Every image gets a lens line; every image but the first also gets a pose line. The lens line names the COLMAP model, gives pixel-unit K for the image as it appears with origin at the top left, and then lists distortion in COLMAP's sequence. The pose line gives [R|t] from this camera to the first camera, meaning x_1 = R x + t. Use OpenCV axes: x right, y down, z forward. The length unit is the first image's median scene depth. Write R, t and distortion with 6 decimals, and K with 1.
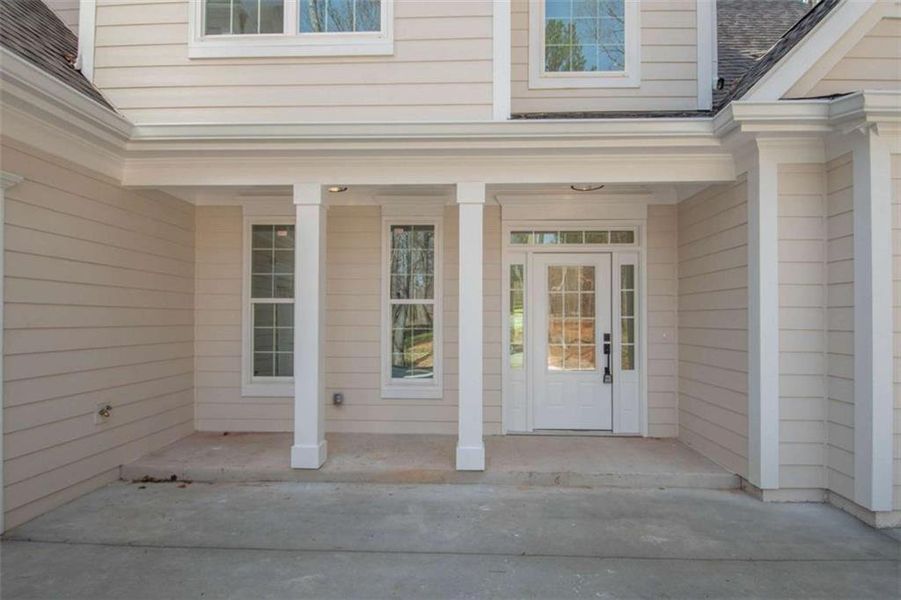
lens RADIAL K [[488.1, 0, 457.0], [0, 488.1, 313.8], [0, 0, 1]] dist [0.004741, 0.001071]
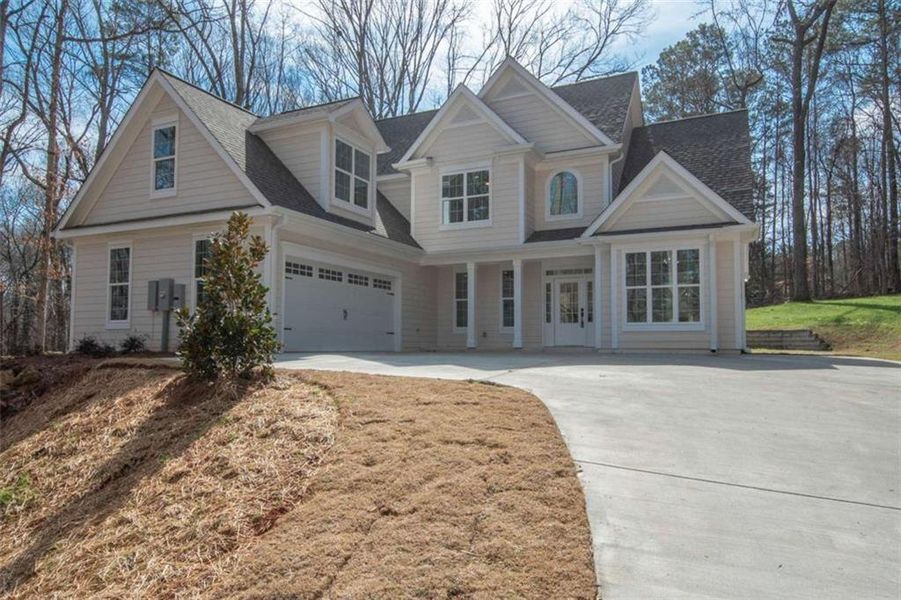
lens RADIAL K [[605.5, 0, 449.1], [0, 605.5, 307.8], [0, 0, 1]] dist [0.013604, 0.003433]
pose [[0.912457, -0.026844, -0.408291, 1.161623], [0.002816, 0.998234, -0.059338, 0.268860], [0.409163, 0.052993, 0.910921, -2.635850]]
